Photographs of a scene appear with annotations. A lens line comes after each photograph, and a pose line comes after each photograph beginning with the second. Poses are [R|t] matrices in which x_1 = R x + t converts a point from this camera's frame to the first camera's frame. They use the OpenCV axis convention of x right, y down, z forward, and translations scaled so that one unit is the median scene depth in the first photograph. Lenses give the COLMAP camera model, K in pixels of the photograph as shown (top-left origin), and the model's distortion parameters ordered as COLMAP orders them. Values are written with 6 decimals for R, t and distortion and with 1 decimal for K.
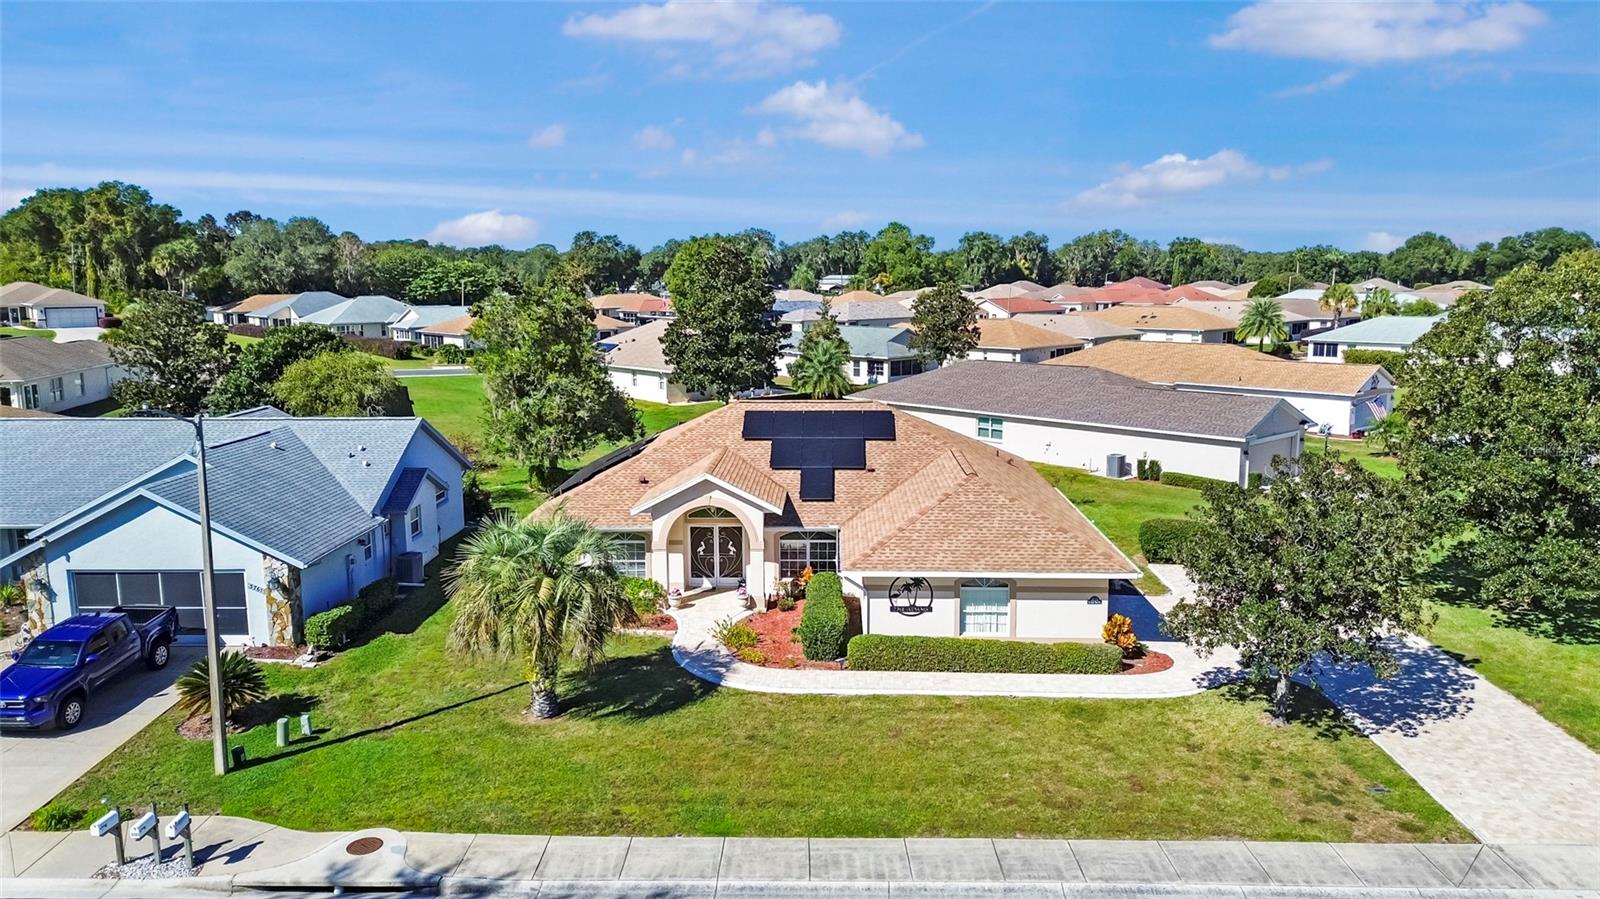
lens RADIAL K [[1120.4, 0, 794.8], [0, 1120.4, 455.8], [0, 0, 1]] dist [0.034924, -0.022556]
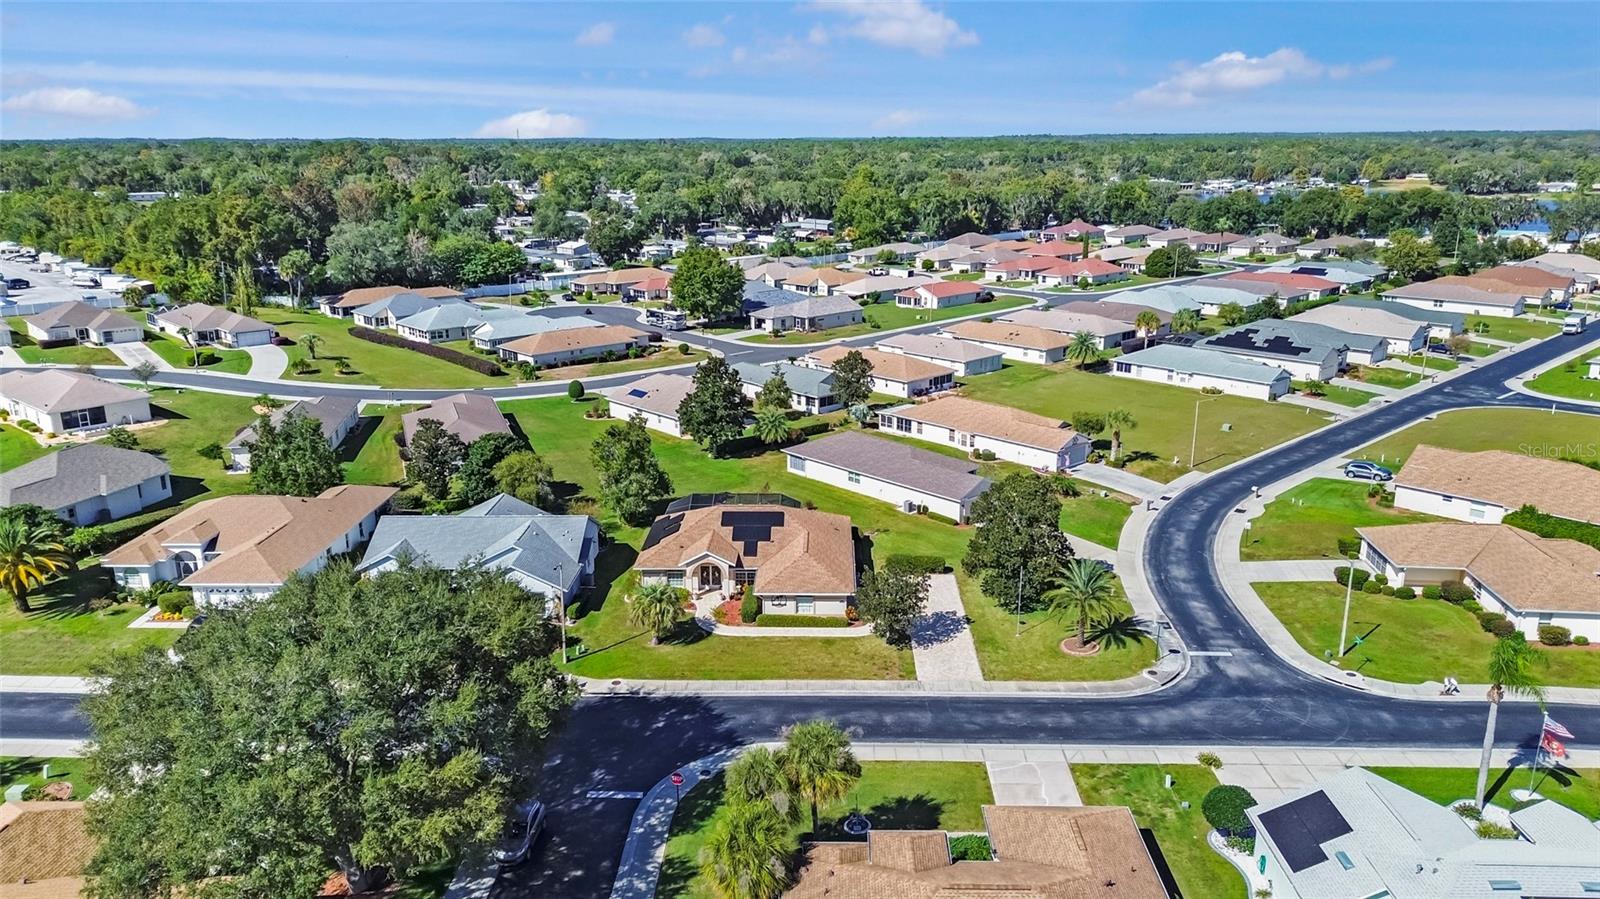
lens RADIAL K [[1120.4, 0, 804.8], [0, 1120.4, 439.6], [0, 0, 1]] dist [0.034924, -0.022556]
pose [[0.999882, -0.001781, 0.015238, 0.110494], [0.000300, 0.995319, 0.096639, -0.488603], [-0.015339, -0.096623, 0.995203, -1.580228]]
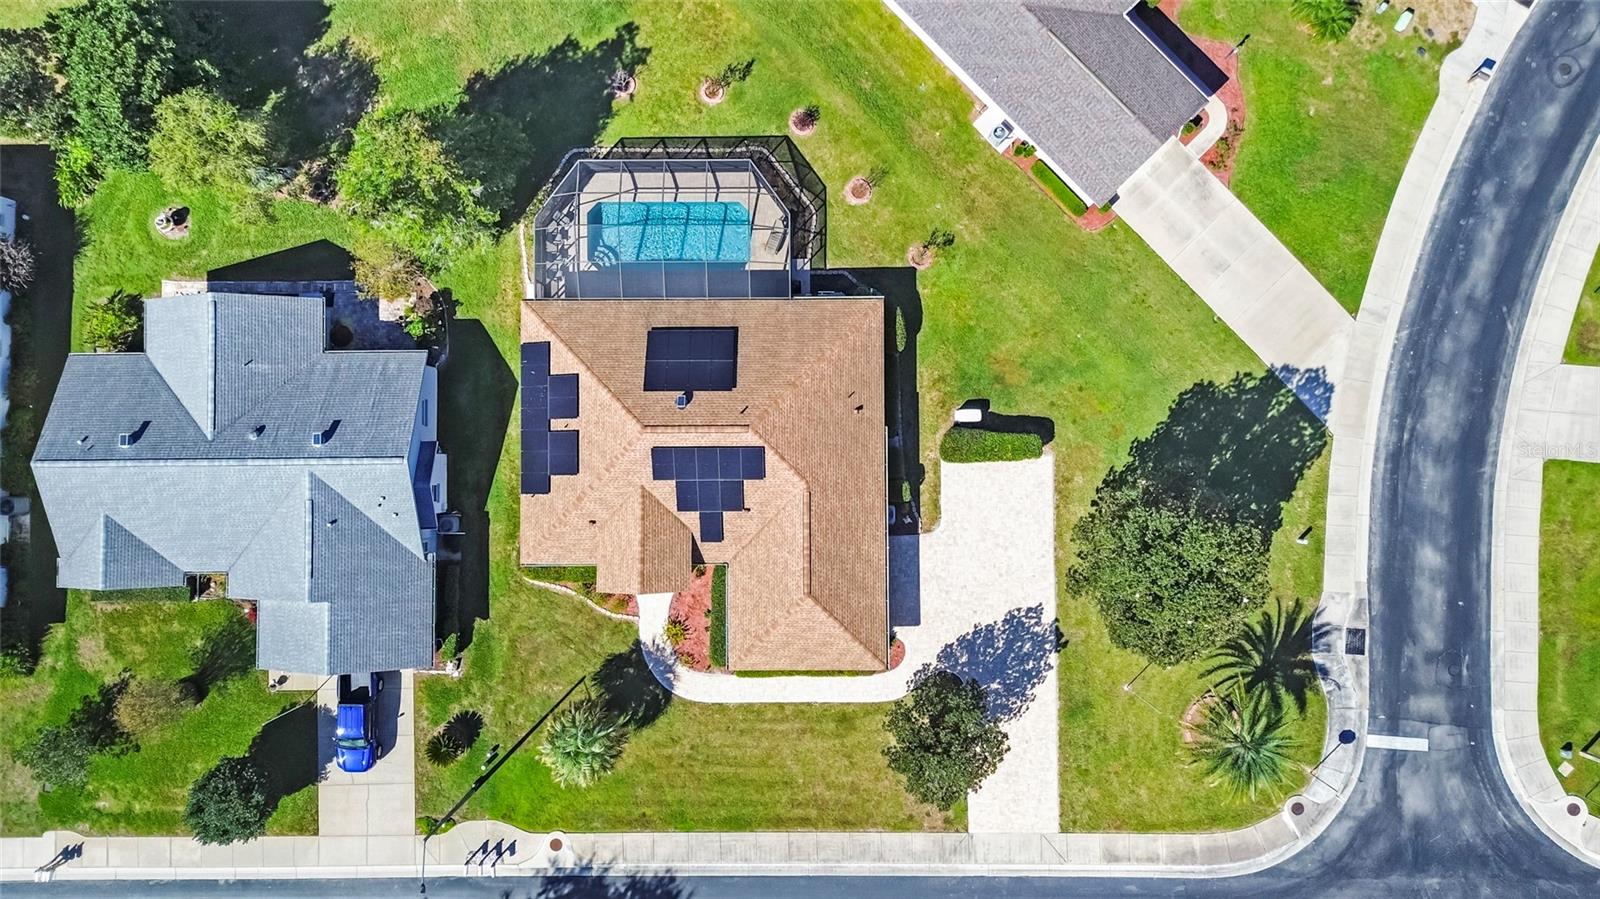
lens RADIAL K [[1120.4, 0, 801.6], [0, 1120.4, 441.7], [0, 0, 1]] dist [0.034924, -0.022556]
pose [[0.999147, -0.040893, -0.005690, 0.159775], [0.013988, 0.205601, 0.978536, -1.519528], [-0.038845, -0.977781, 0.205998, 0.835969]]
